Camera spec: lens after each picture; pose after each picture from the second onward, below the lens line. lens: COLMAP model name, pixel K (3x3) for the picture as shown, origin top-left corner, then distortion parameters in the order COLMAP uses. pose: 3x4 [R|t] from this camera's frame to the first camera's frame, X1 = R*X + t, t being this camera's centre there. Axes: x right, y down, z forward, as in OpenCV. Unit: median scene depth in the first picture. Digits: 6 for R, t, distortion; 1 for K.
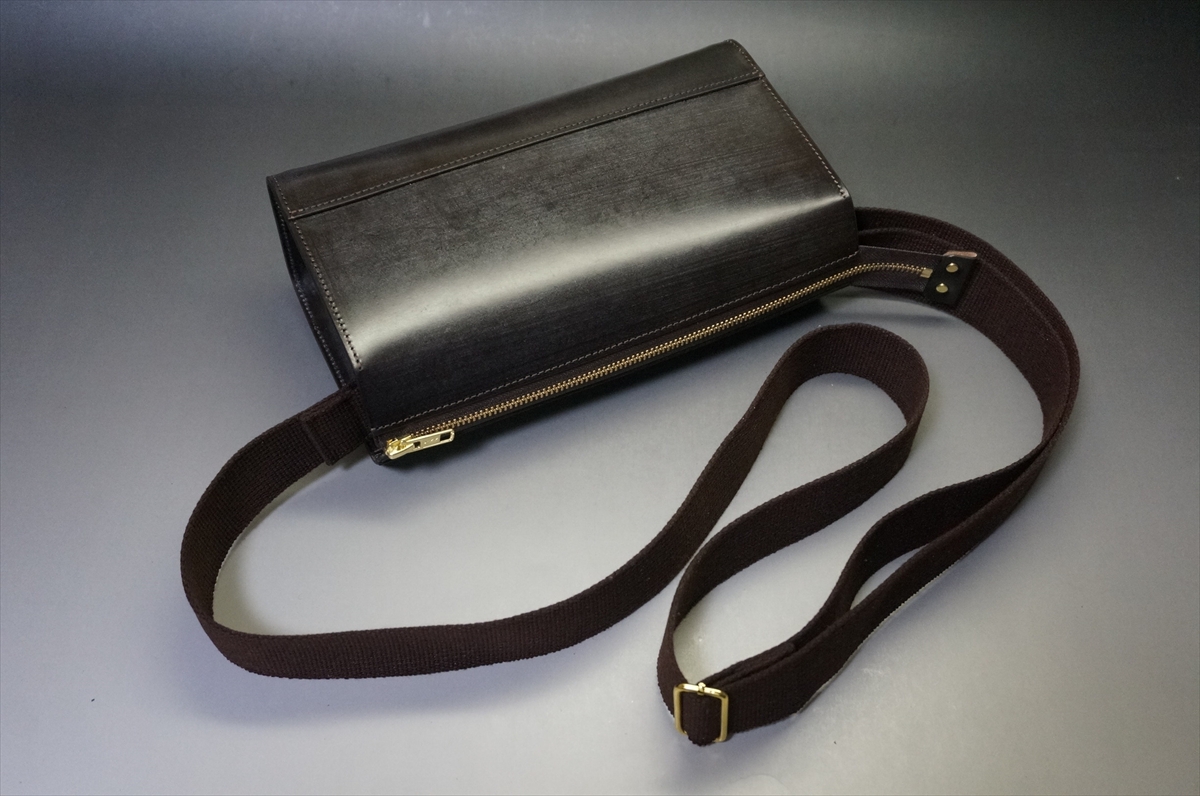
lens RADIAL K [[1170.7, 0, 601.6], [0, 1170.7, 397.8], [0, 0, 1]] dist [-0.009270, 0.000000]
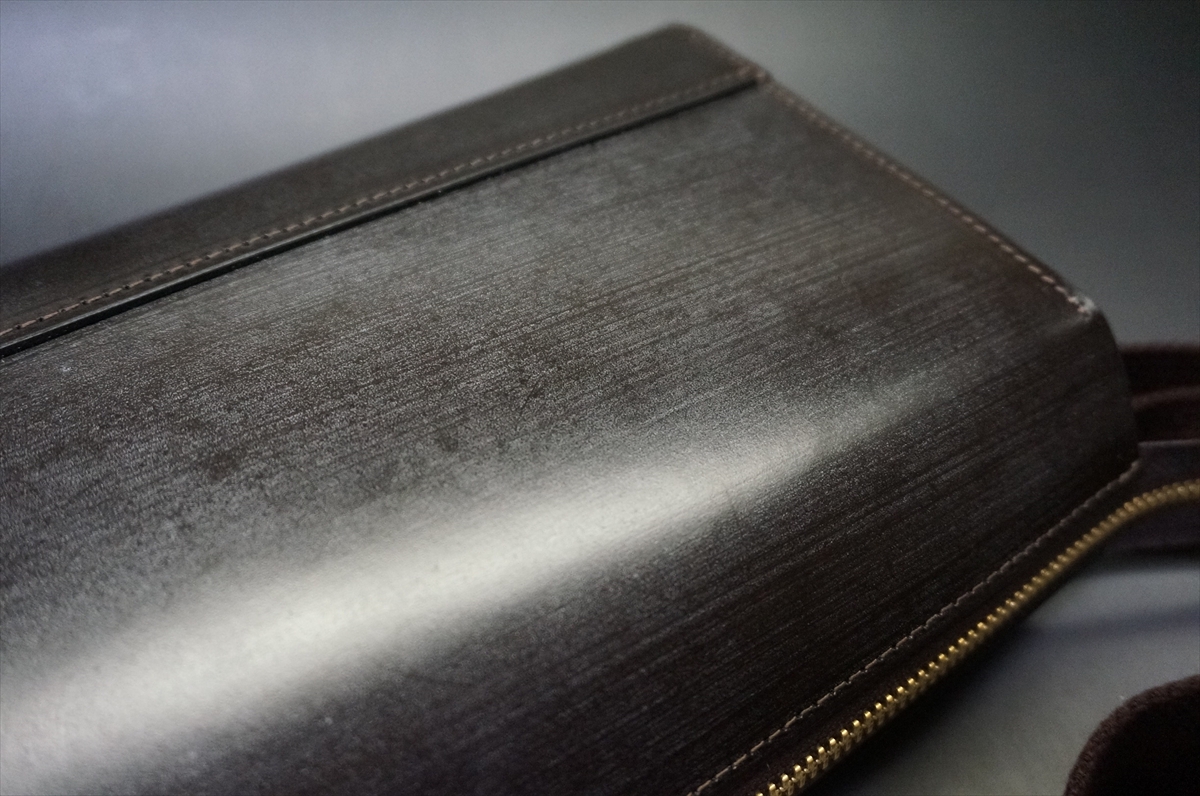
lens RADIAL K [[1170.7, 0, 600.6], [0, 1170.7, 396.7], [0, 0, 1]] dist [-0.009270, 0.000000]
pose [[0.980273, -0.146862, 0.132272, 0.013258], [0.173439, 0.960105, -0.219359, -0.096562], [-0.094780, 0.237972, 0.966636, 0.684985]]
